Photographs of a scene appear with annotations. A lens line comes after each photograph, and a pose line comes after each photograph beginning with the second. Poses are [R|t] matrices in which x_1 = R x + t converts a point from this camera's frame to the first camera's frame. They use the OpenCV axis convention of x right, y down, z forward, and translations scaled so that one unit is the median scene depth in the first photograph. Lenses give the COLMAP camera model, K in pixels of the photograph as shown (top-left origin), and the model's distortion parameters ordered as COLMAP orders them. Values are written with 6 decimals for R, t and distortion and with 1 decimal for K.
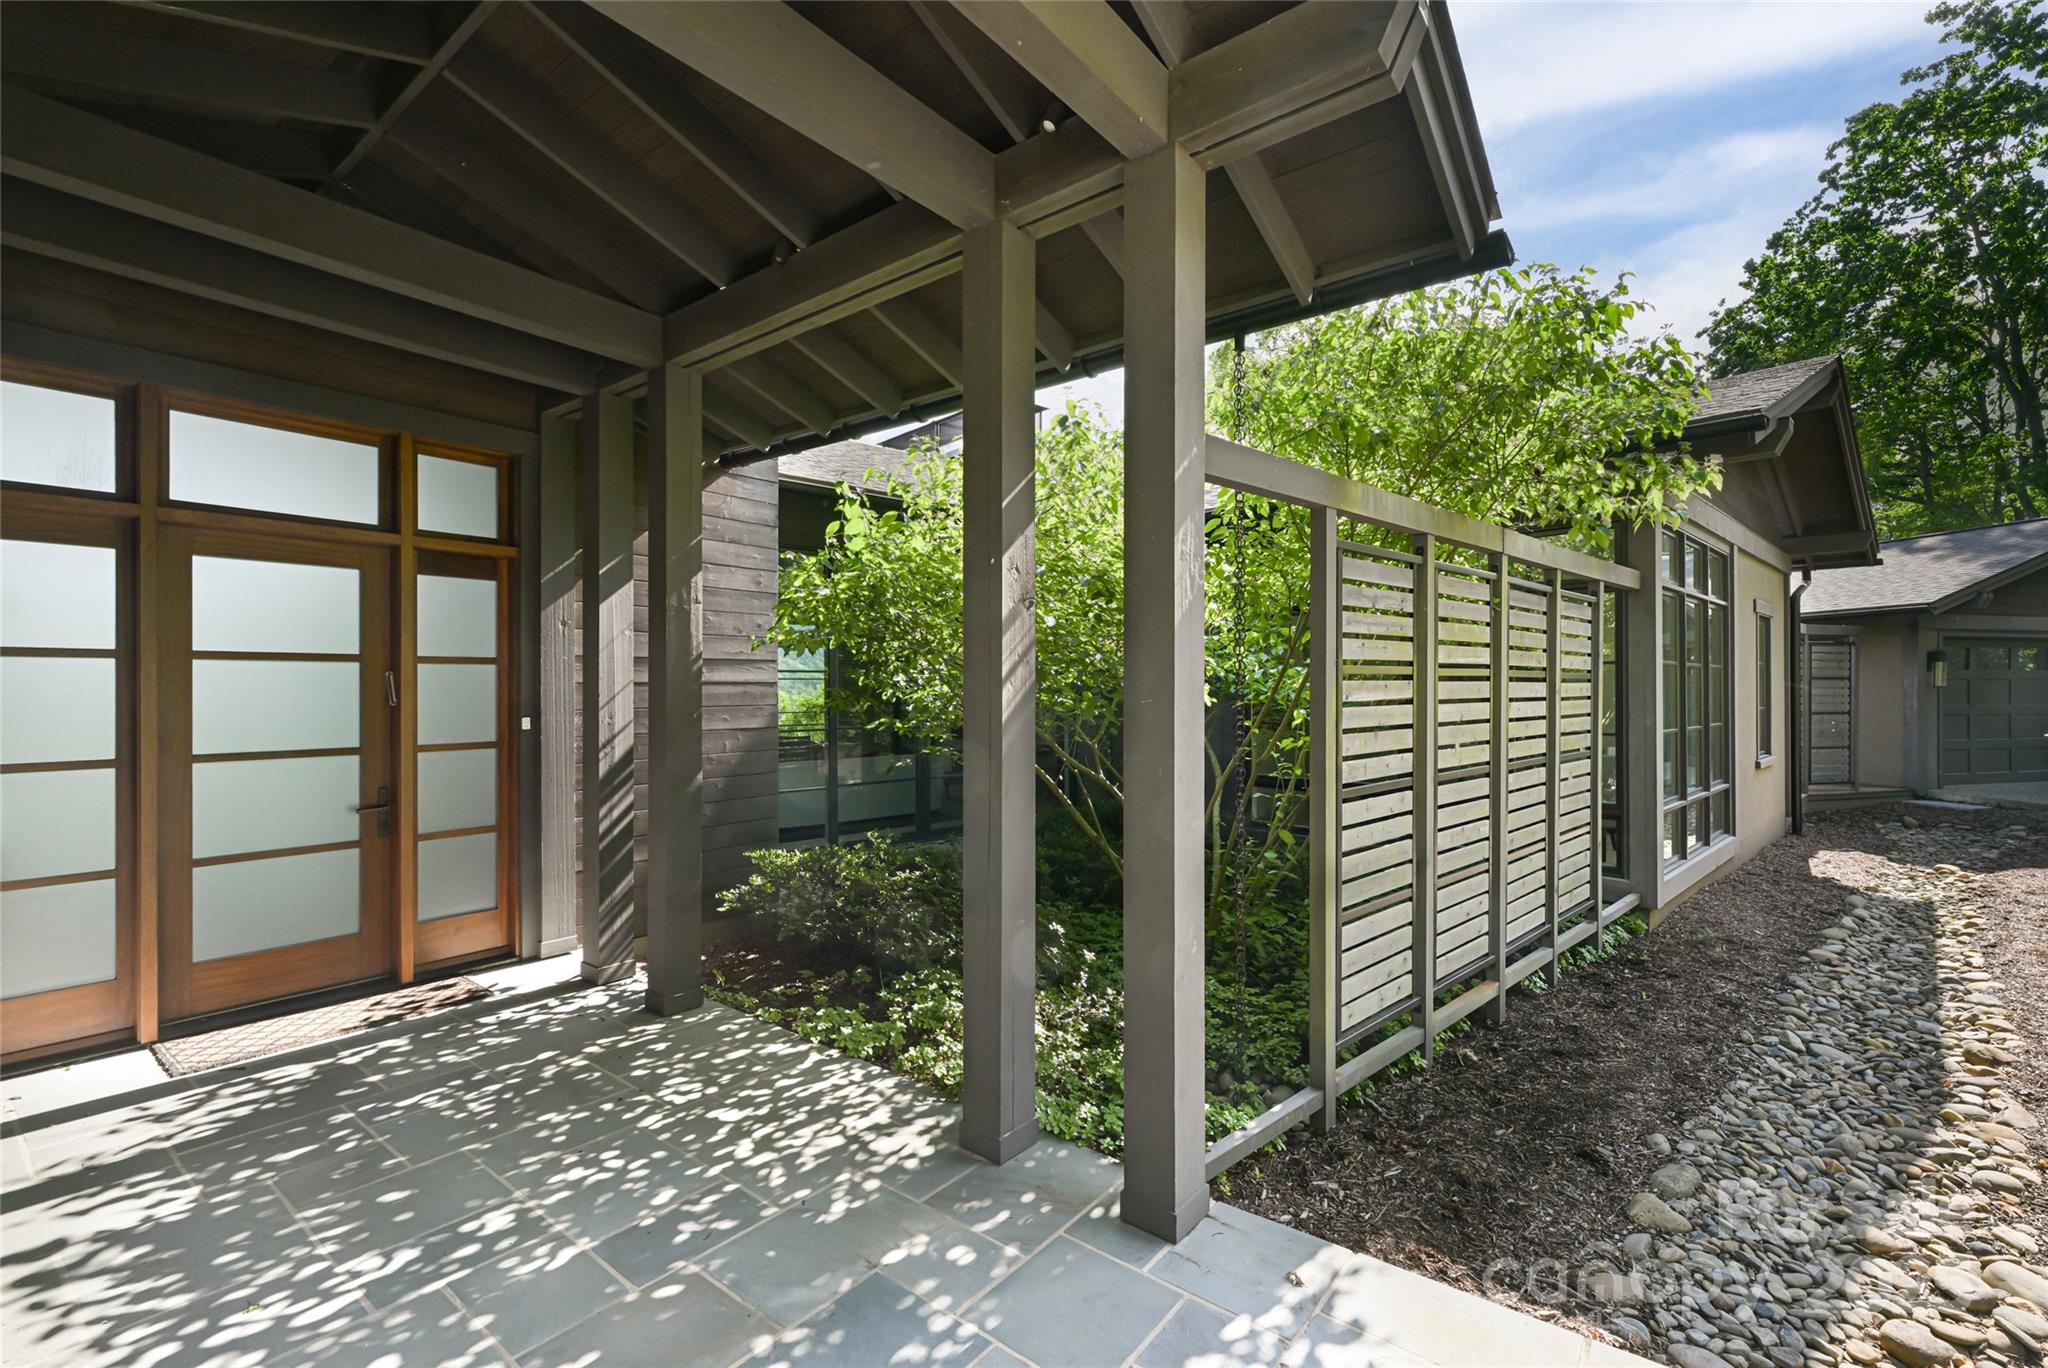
lens RADIAL K [[860.9, 0, 1058.2], [0, 860.9, 684.9], [0, 0, 1]] dist [0.001281, -0.000378]
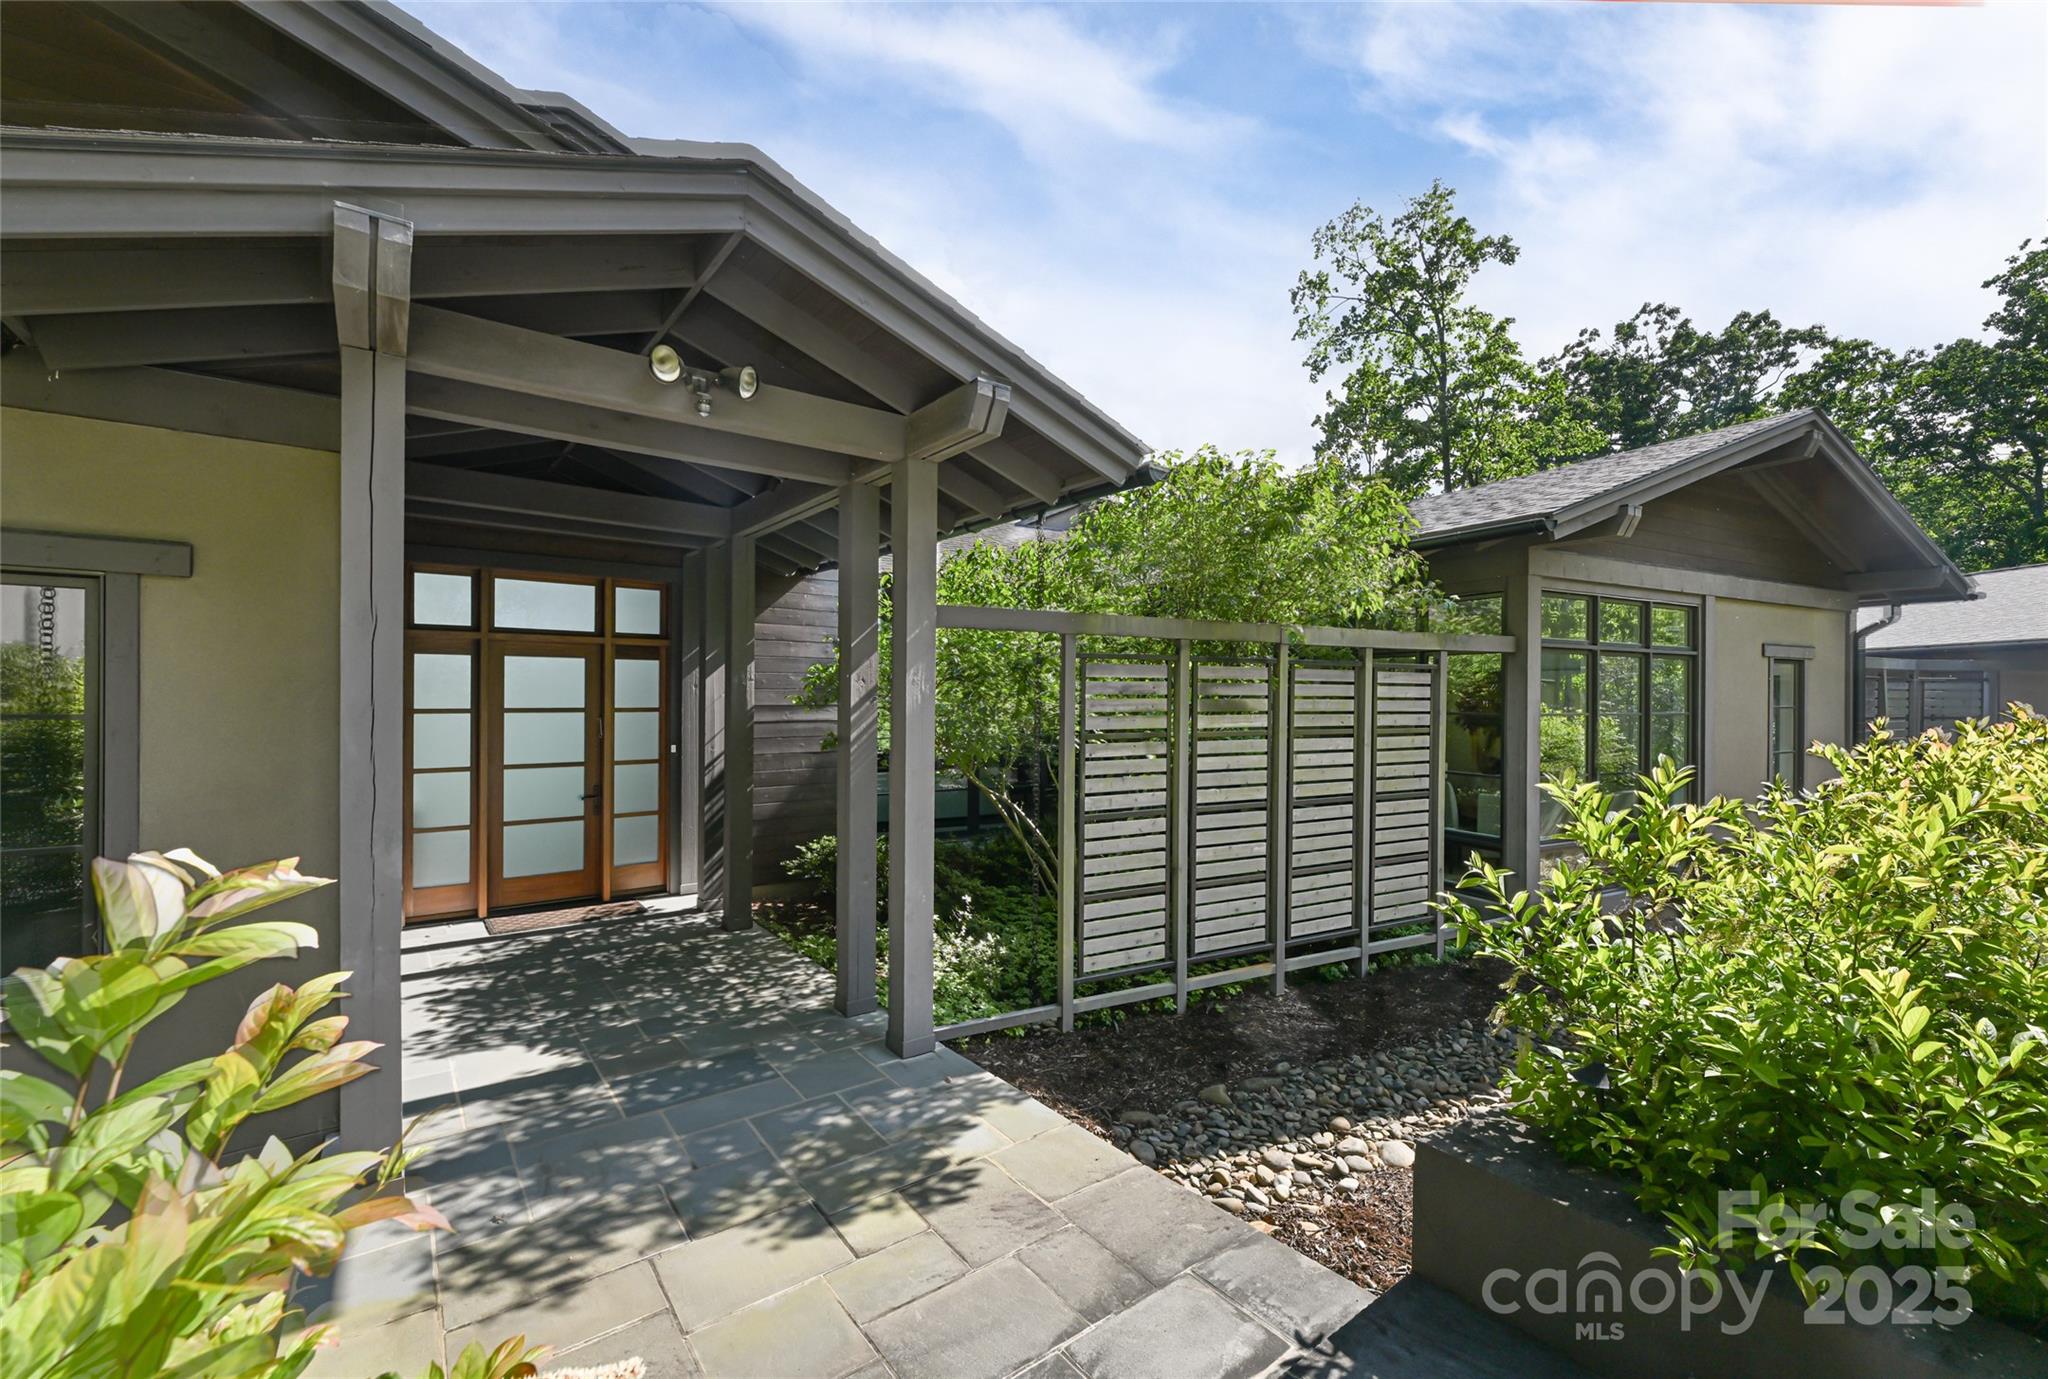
lens RADIAL K [[860.9, 0, 1023.5], [0, 860.9, 694.5], [0, 0, 1]] dist [0.001281, -0.000378]
pose [[0.957809, 0.008779, -0.287270, 0.553534], [-0.006012, 0.999927, 0.010516, -0.090933], [0.287342, -0.008345, 0.957792, -0.418375]]
